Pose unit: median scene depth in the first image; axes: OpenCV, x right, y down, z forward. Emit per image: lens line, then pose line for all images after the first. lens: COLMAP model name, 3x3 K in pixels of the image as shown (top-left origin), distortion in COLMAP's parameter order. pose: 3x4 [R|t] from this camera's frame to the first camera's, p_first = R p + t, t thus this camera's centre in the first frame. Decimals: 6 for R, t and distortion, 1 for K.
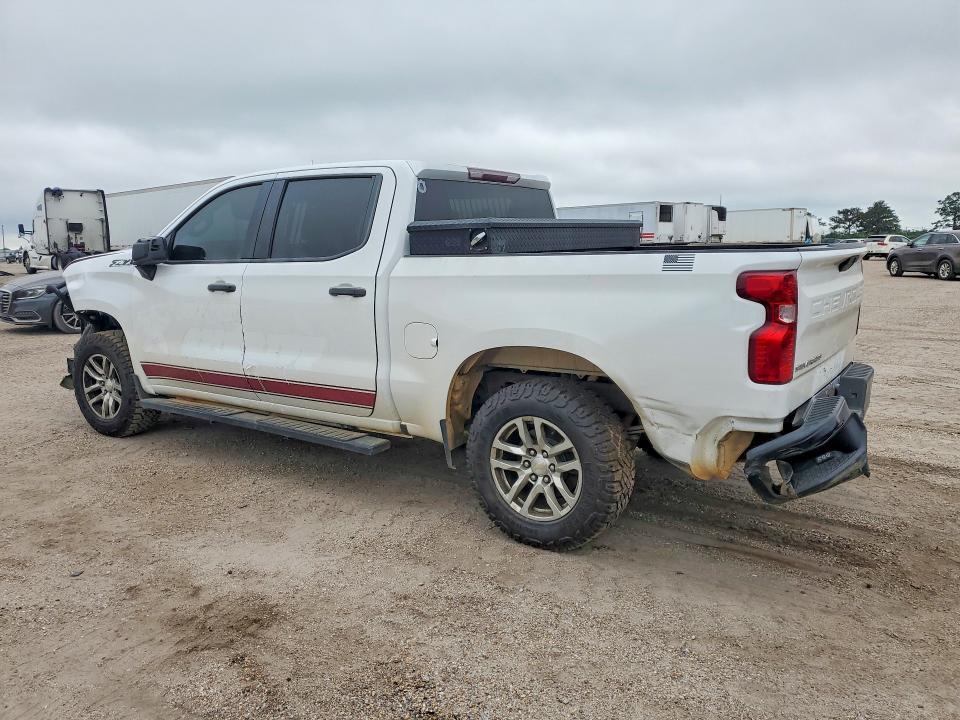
lens RADIAL K [[725.8, 0, 480.0], [0, 725.8, 360.0], [0, 0, 1]] dist [0.066882, -0.071186]
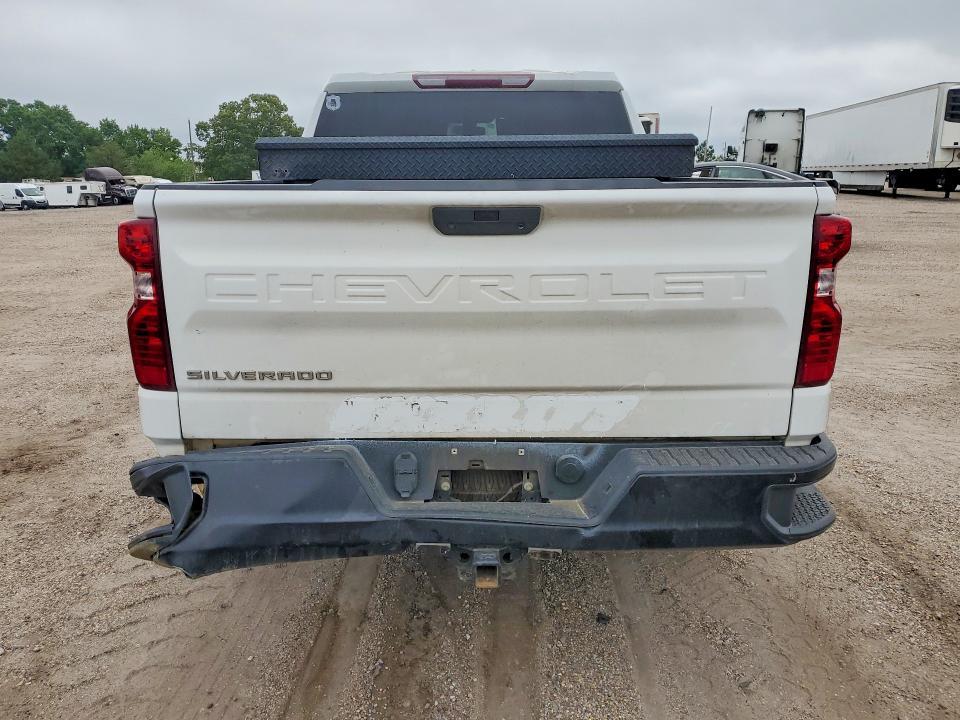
lens RADIAL K [[725.8, 0, 480.0], [0, 725.8, 360.0], [0, 0, 1]] dist [0.066882, -0.071186]
pose [[0.586292, 0.217763, -0.780283, 0.472412], [-0.135742, 0.975983, 0.170385, -0.063895], [0.798647, 0.006021, 0.601770, 0.359746]]
